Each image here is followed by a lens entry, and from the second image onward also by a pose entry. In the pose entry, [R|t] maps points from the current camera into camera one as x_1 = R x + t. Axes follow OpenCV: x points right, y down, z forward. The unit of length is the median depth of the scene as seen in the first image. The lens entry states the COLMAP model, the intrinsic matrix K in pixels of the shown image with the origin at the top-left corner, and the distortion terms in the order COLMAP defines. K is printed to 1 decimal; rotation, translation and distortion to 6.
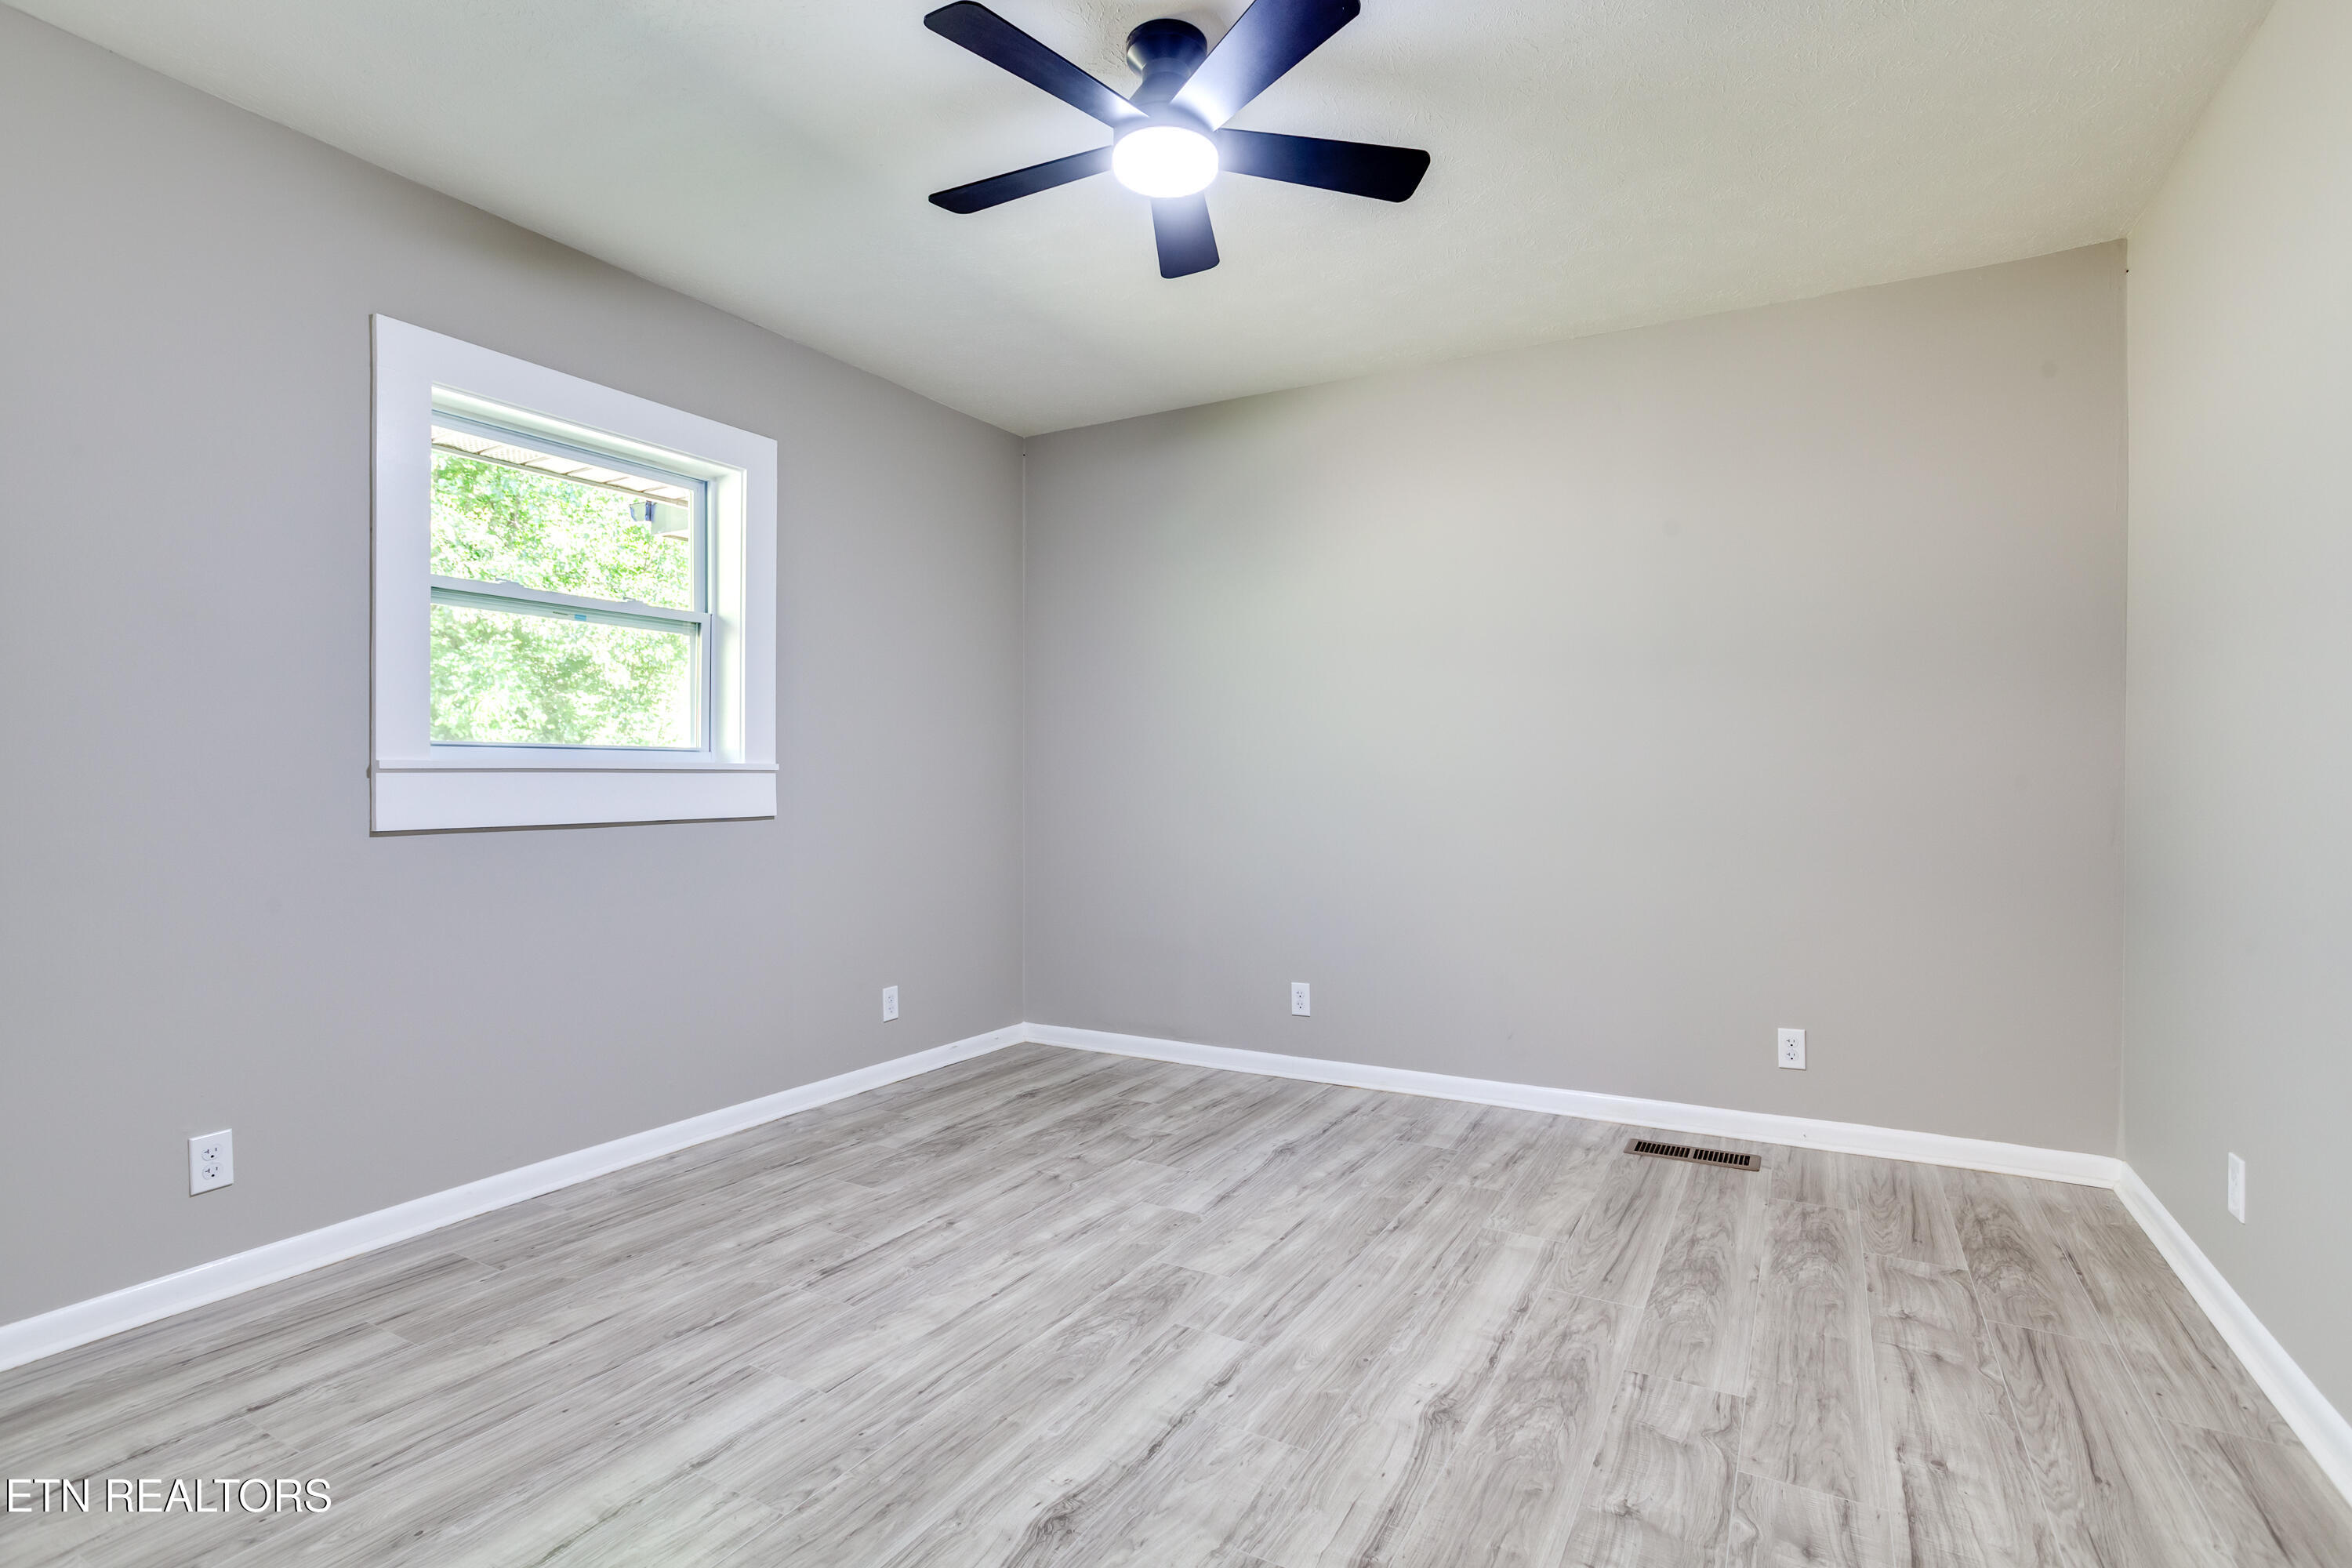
lens RADIAL K [[1156.0, 0, 1175.1], [0, 1156.0, 791.1], [0, 0, 1]] dist [-0.052226, 0.036273]
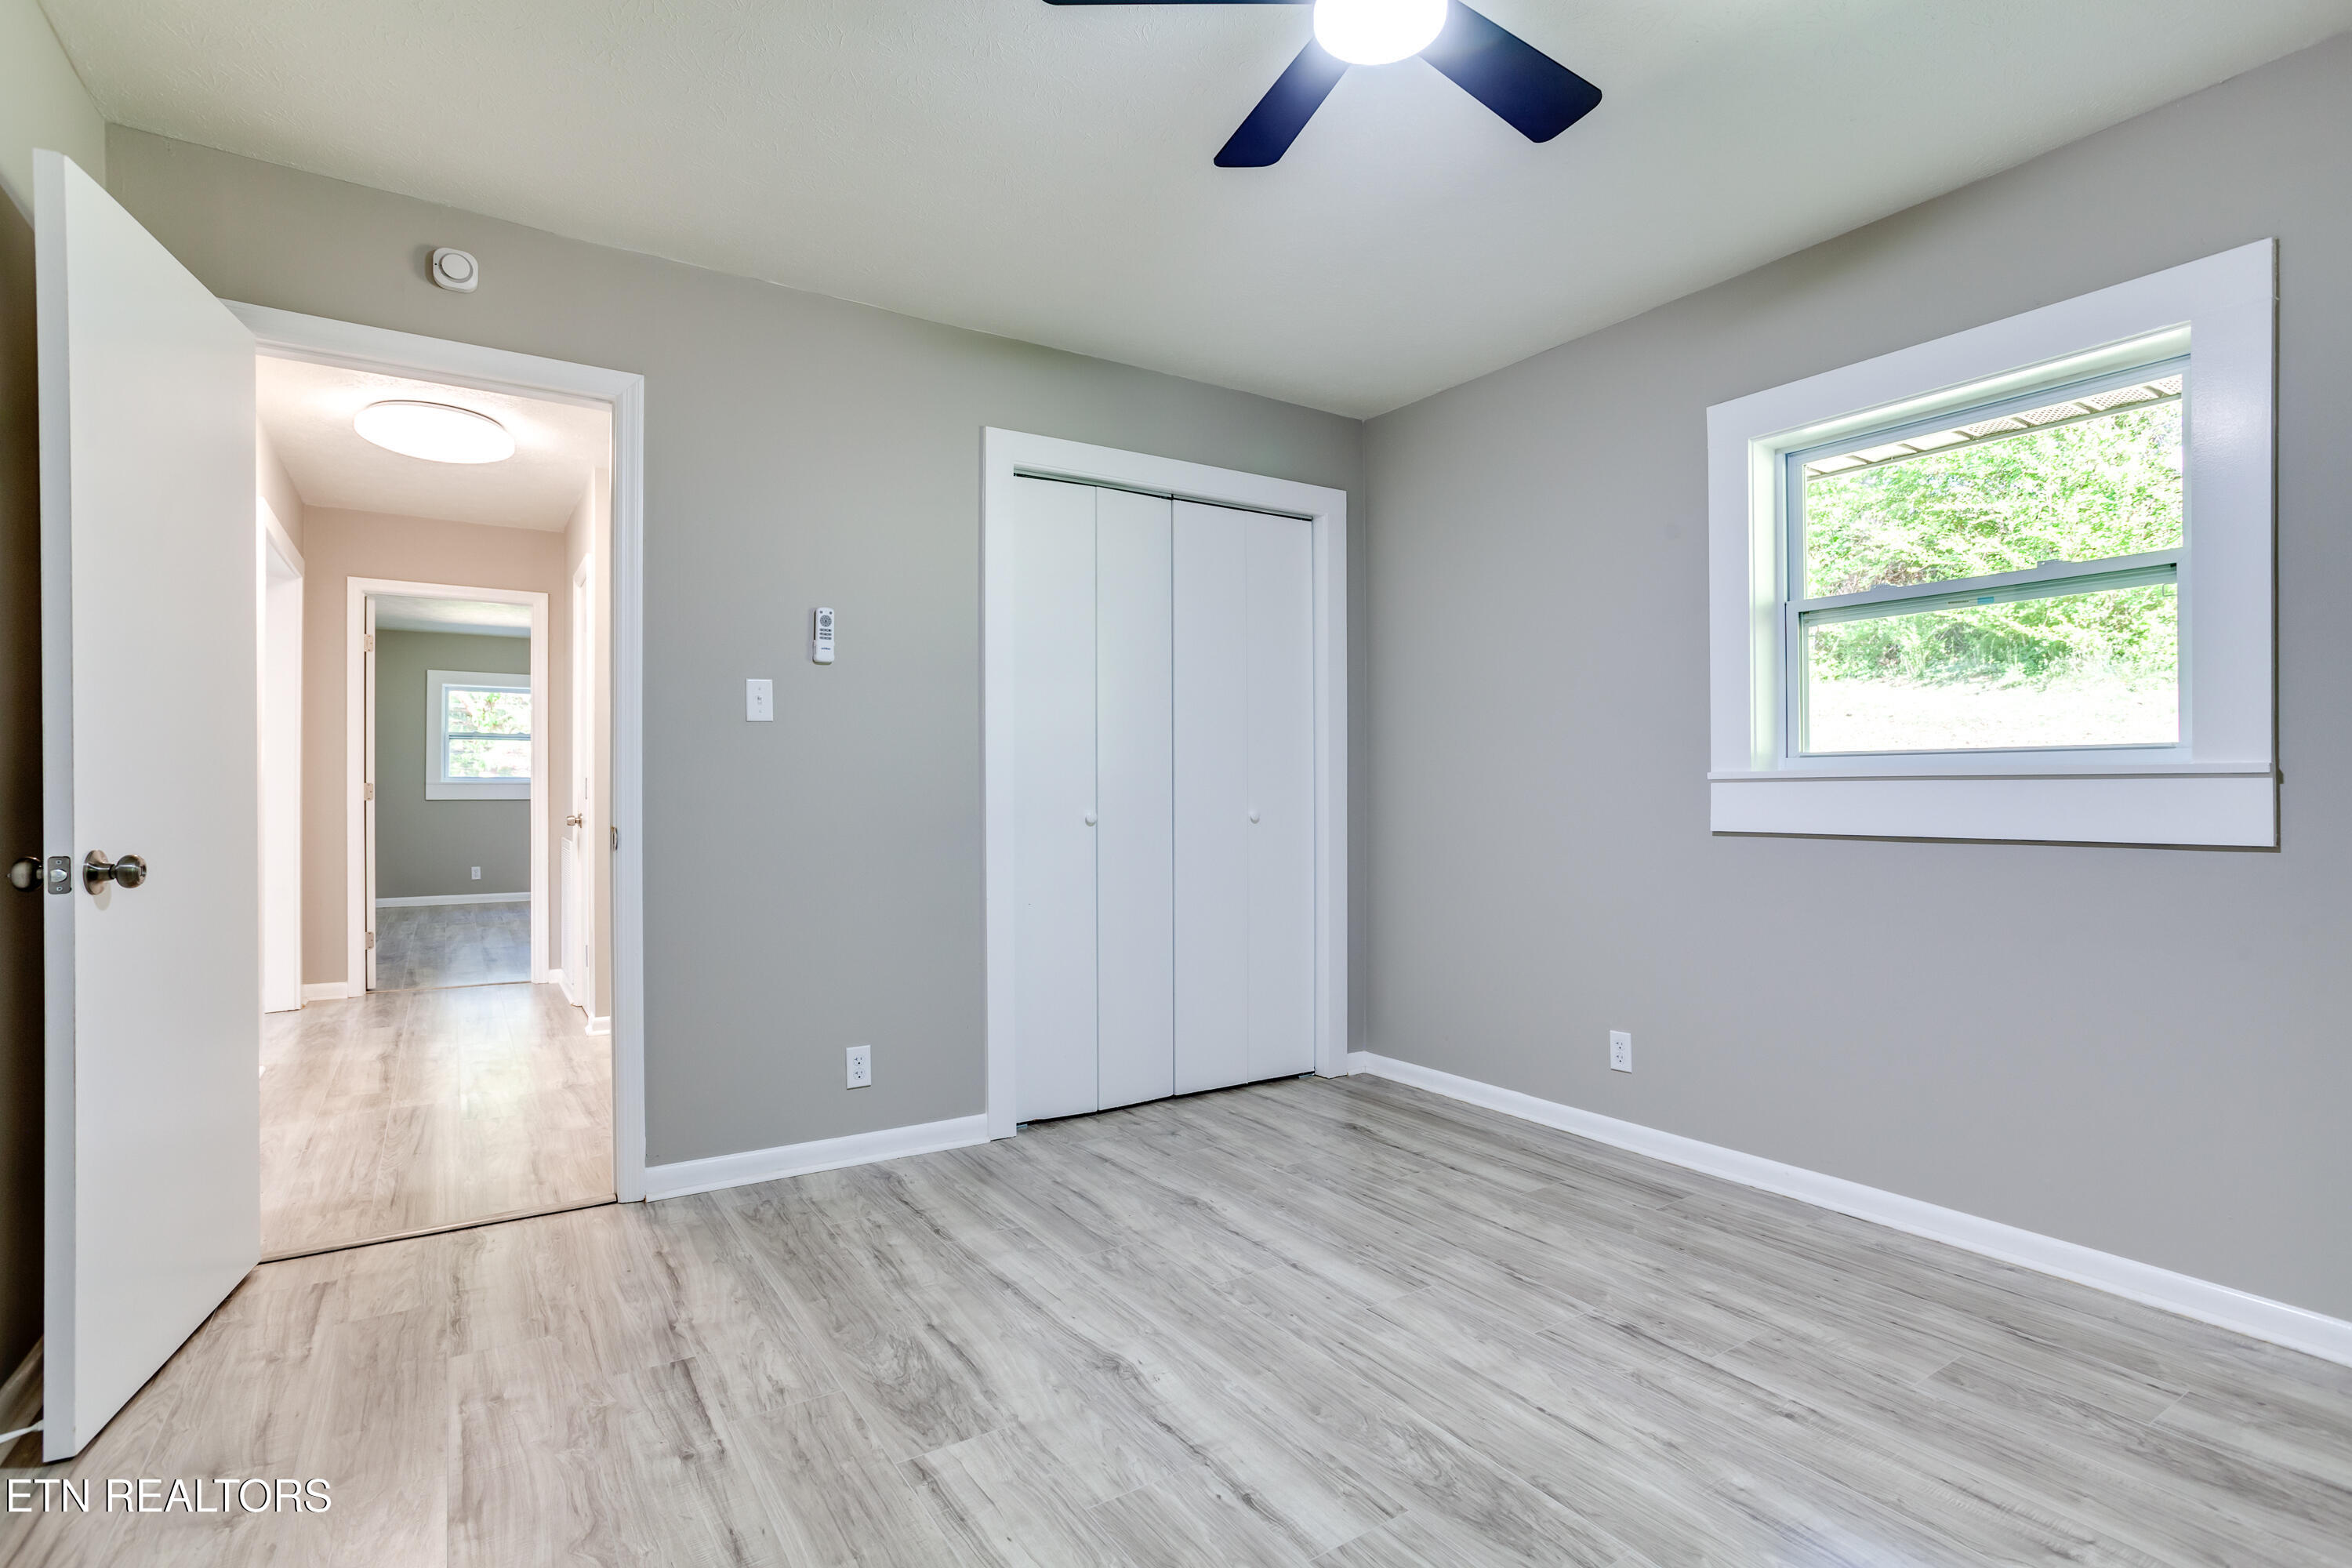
lens RADIAL K [[1156.0, 0, 1175.1], [0, 1156.0, 791.1], [0, 0, 1]] dist [-0.052226, 0.036273]
pose [[-0.469384, 0.000741, -0.882994, 0.693321], [-0.006409, 0.999970, 0.004246, -0.009588], [0.882971, 0.007653, -0.469365, 1.147214]]
